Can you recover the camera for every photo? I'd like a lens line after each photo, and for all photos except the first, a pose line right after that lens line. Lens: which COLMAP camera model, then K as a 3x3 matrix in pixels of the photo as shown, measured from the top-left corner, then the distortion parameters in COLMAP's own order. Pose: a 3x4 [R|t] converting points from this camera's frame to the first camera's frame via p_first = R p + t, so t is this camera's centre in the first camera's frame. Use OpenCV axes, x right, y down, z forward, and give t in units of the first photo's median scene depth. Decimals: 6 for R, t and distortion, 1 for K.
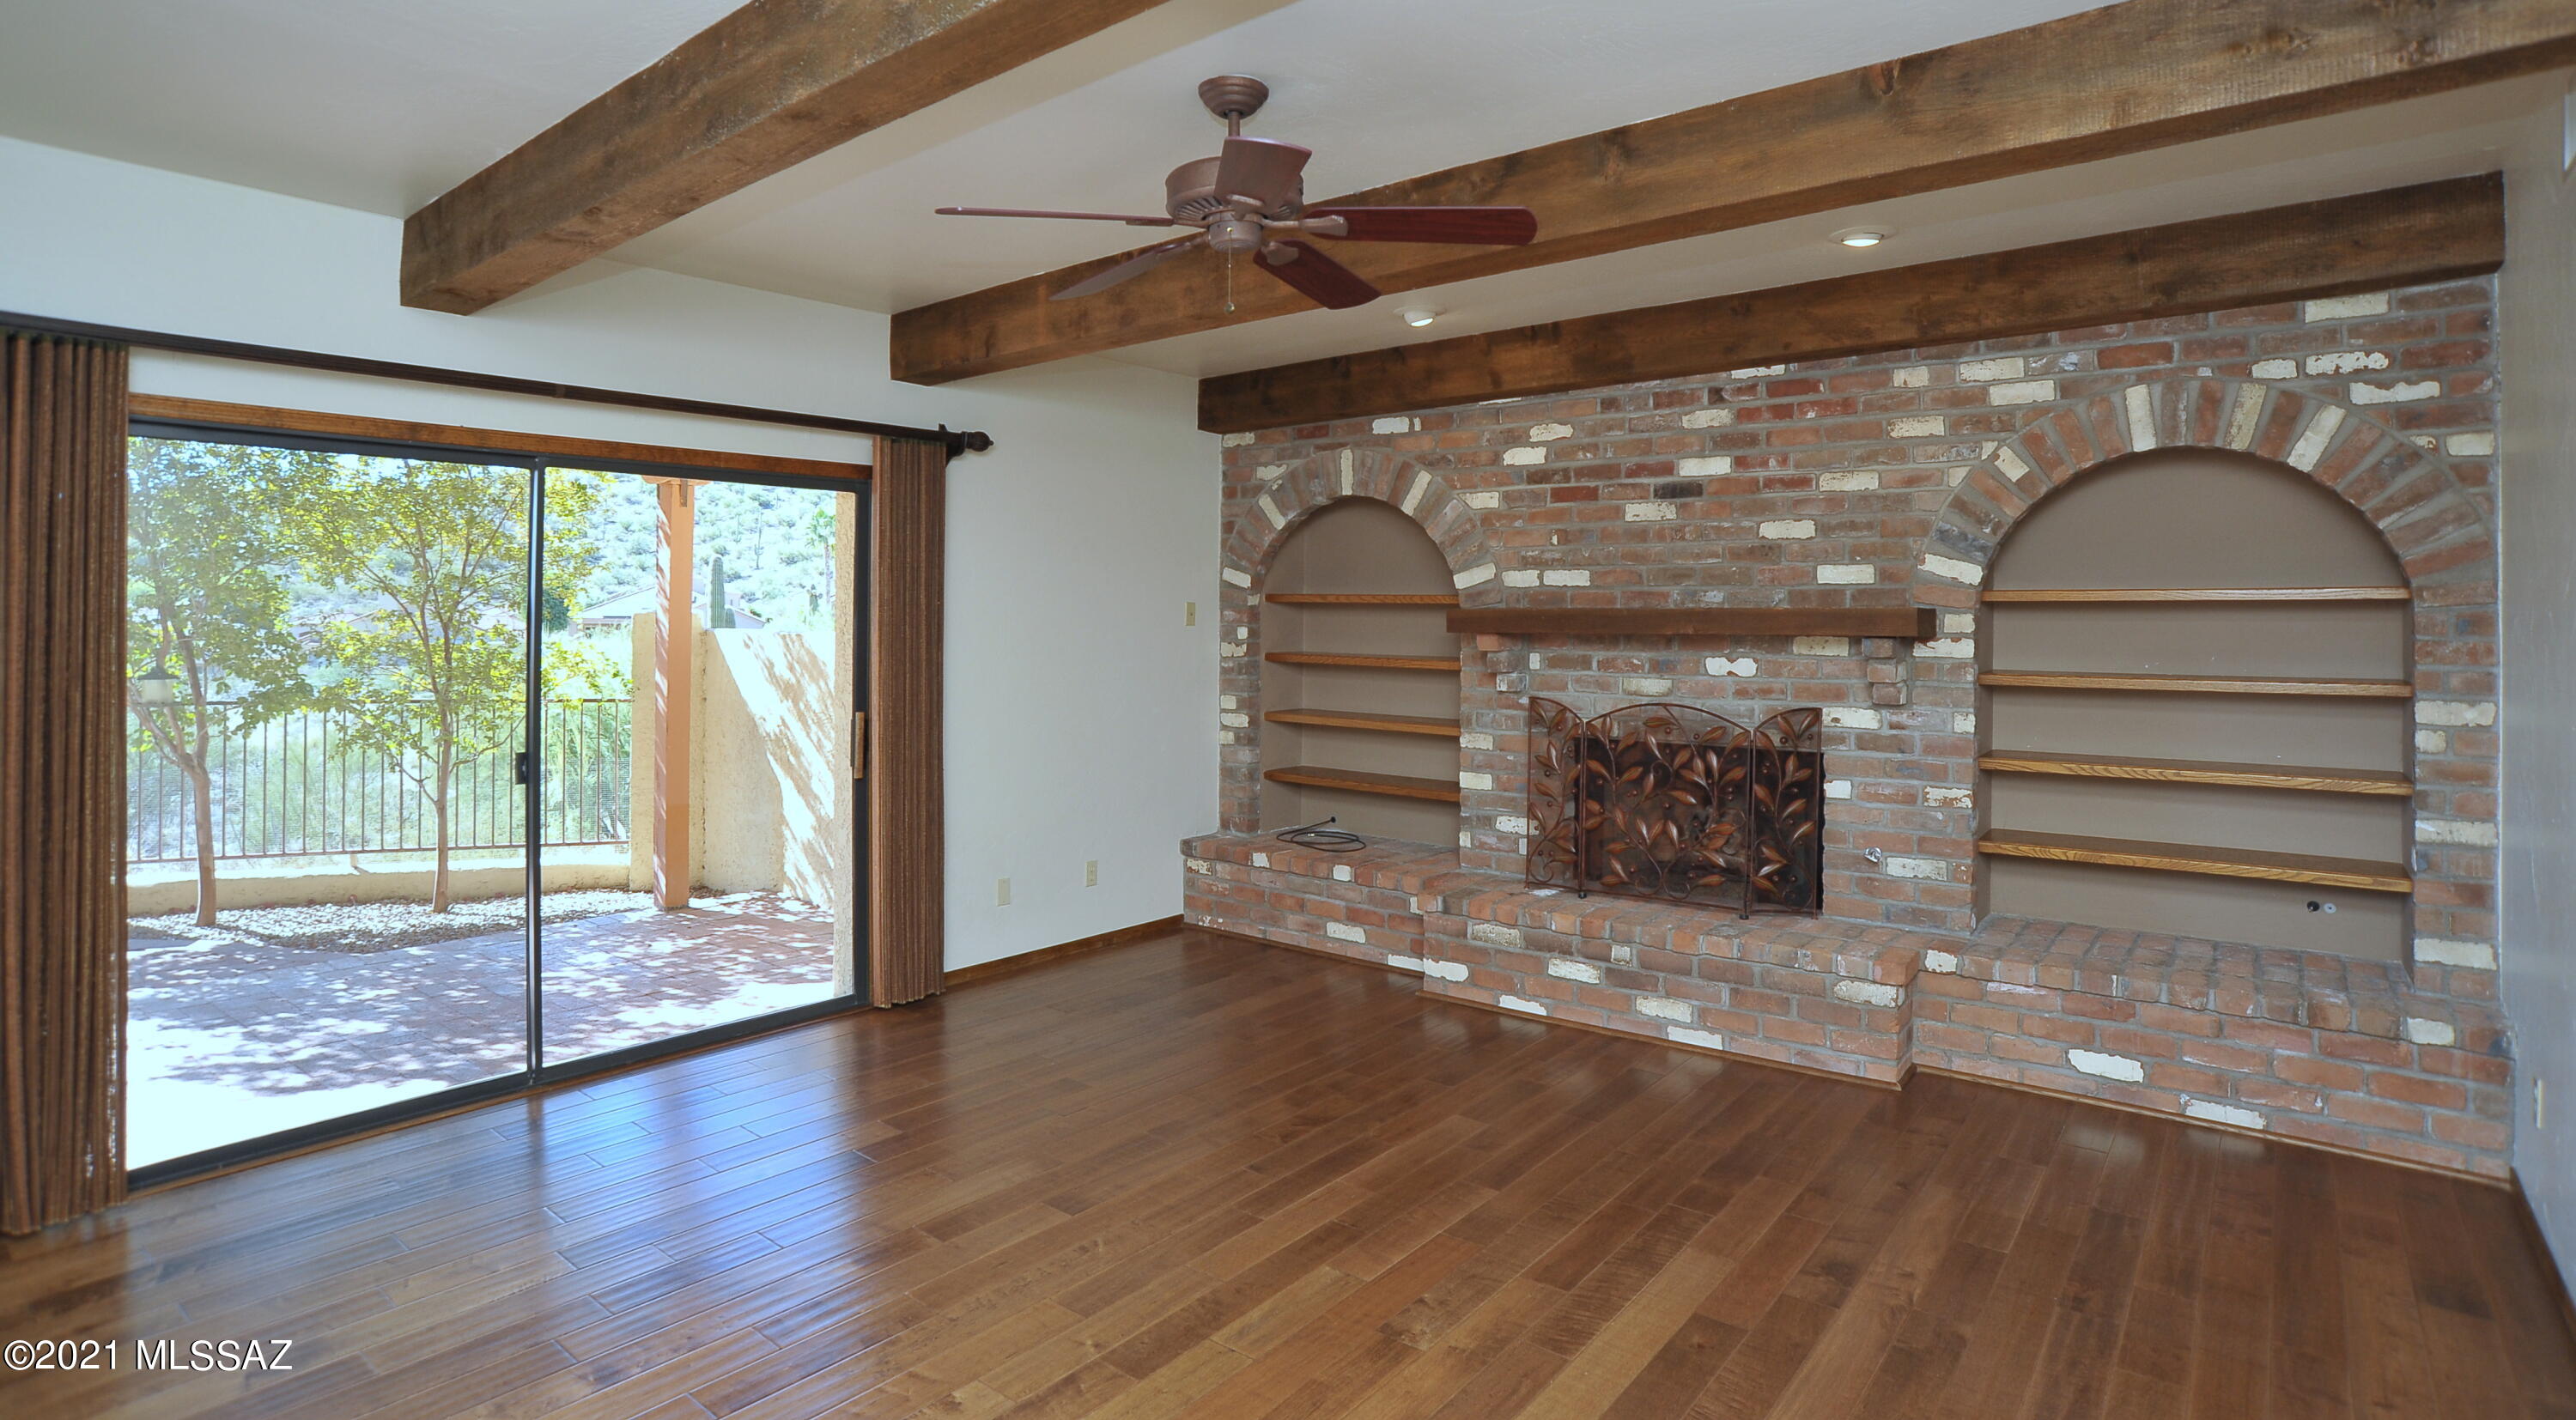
lens RADIAL K [[1352.7, 0, 1283.5], [0, 1352.7, 600.1], [0, 0, 1]] dist [-0.087899, 0.056244]
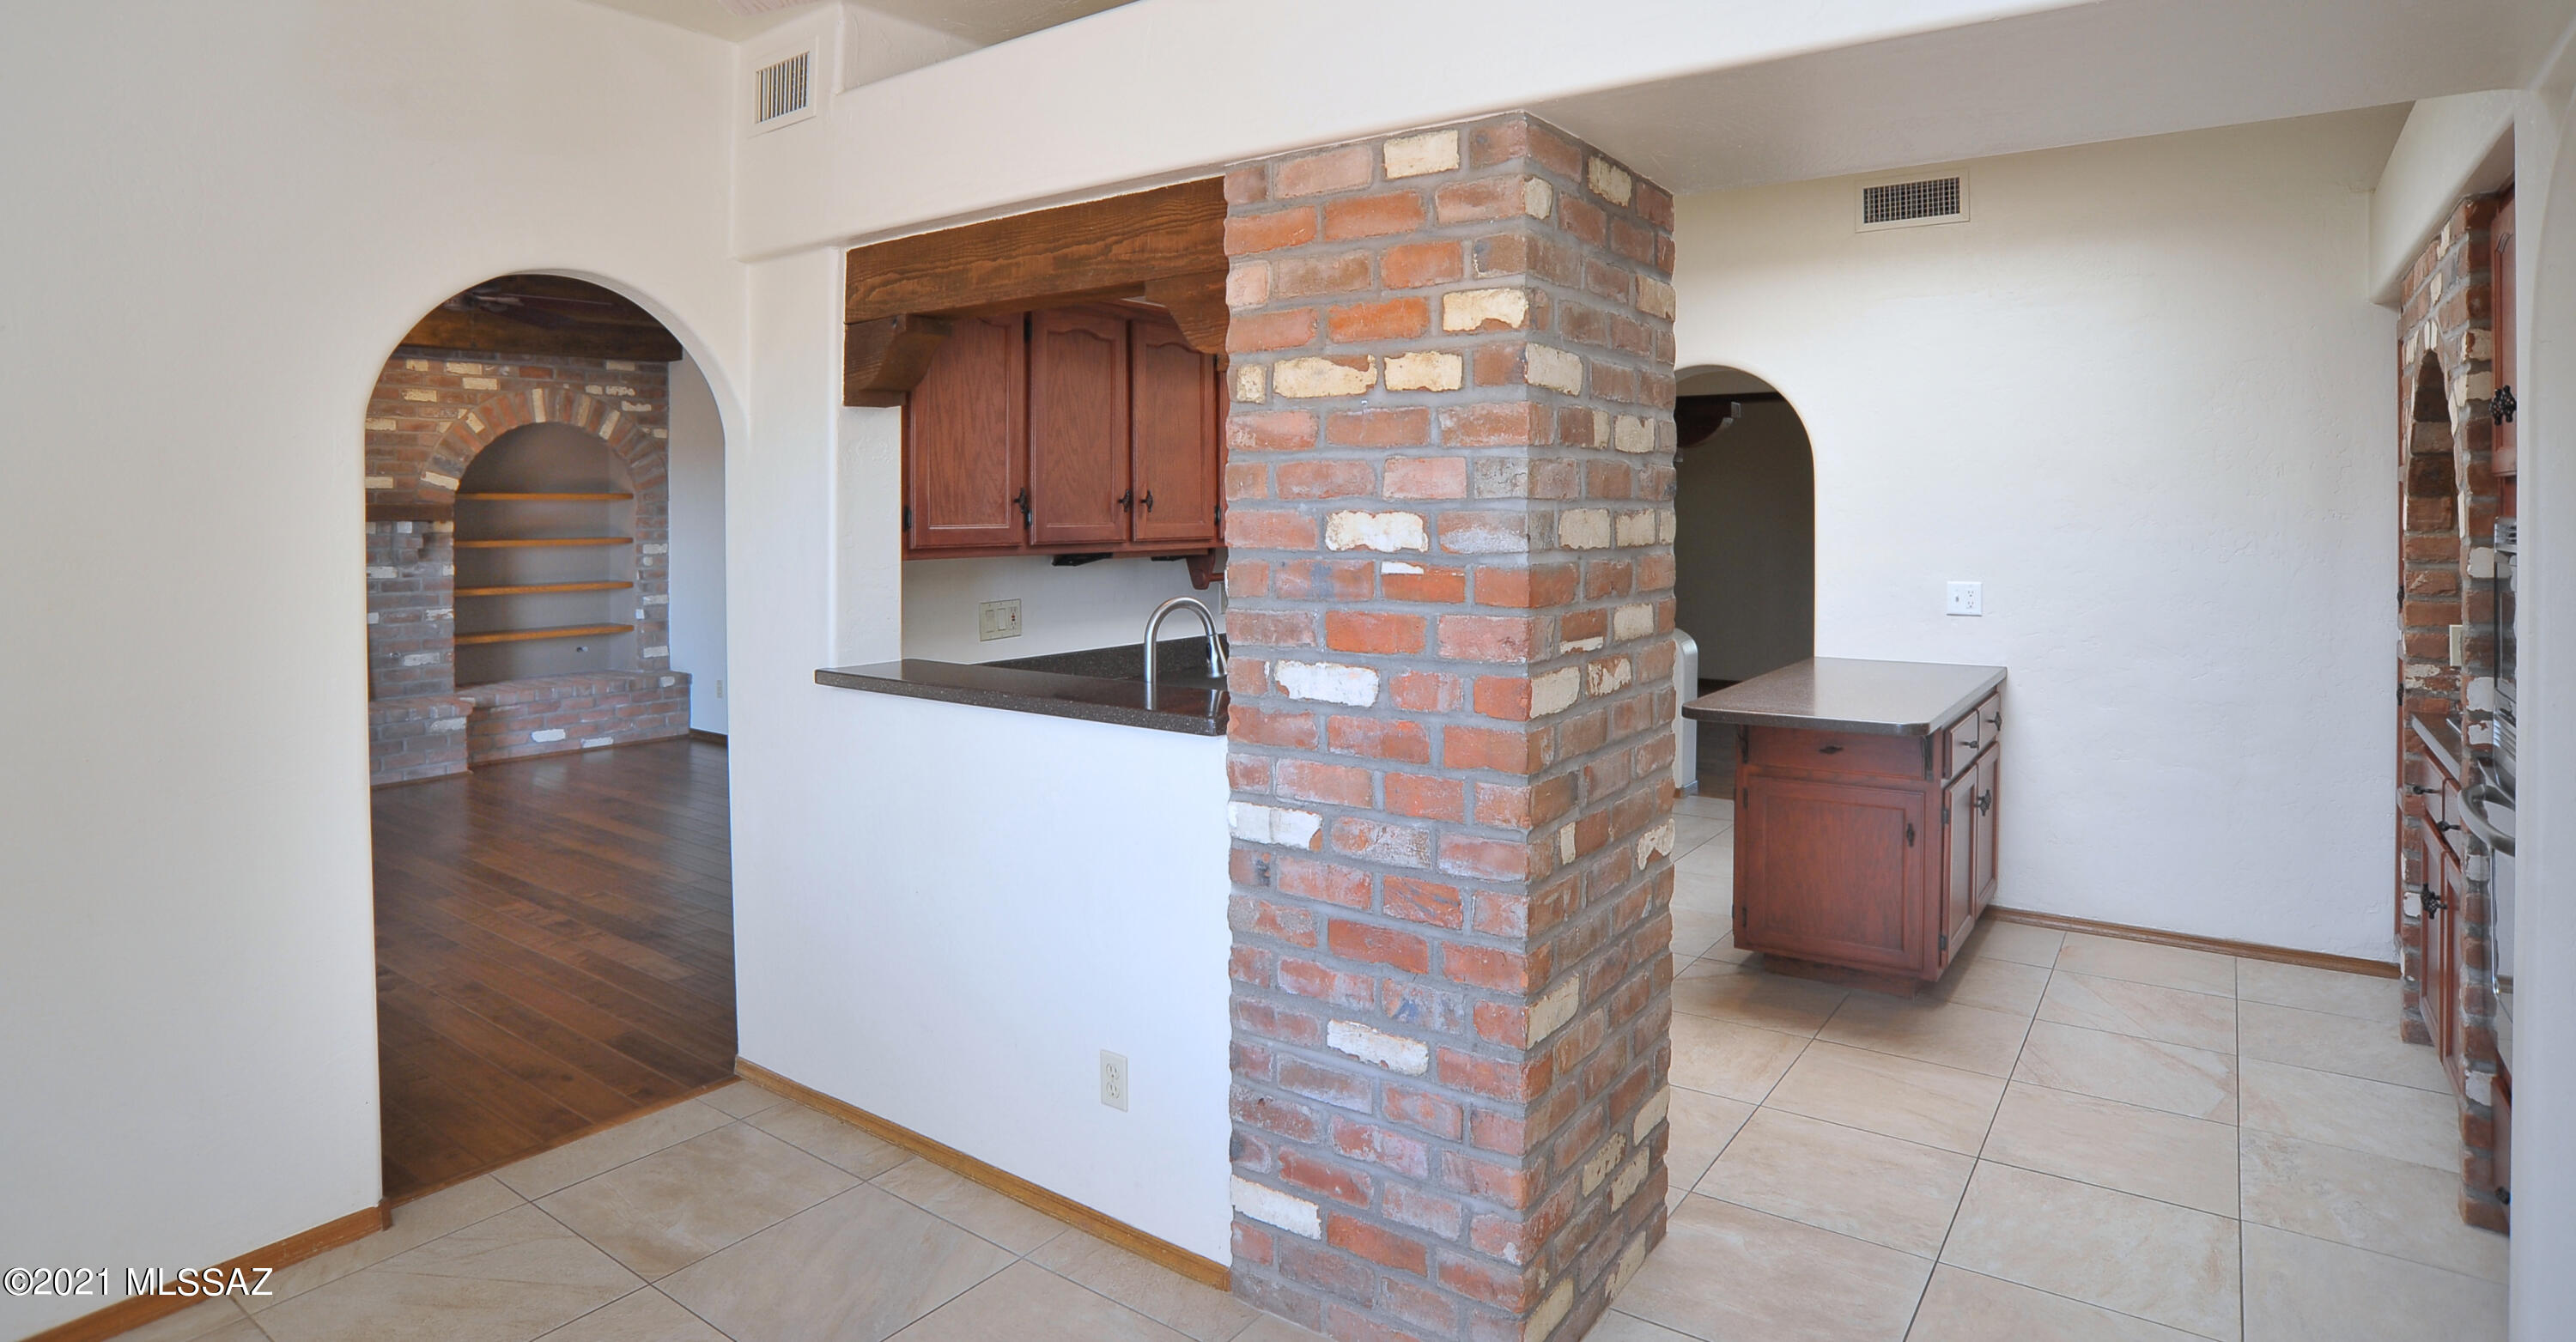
lens RADIAL K [[1336.0, 0, 1298.3], [0, 1336.0, 516.0], [0, 0, 1]] dist [-0.056484, 0.000671]
pose [[-0.036046, -0.011407, 0.999285, -1.149376], [-0.006678, 0.999915, 0.011174, -0.003965], [-0.999328, -0.006271, -0.036119, -0.044251]]
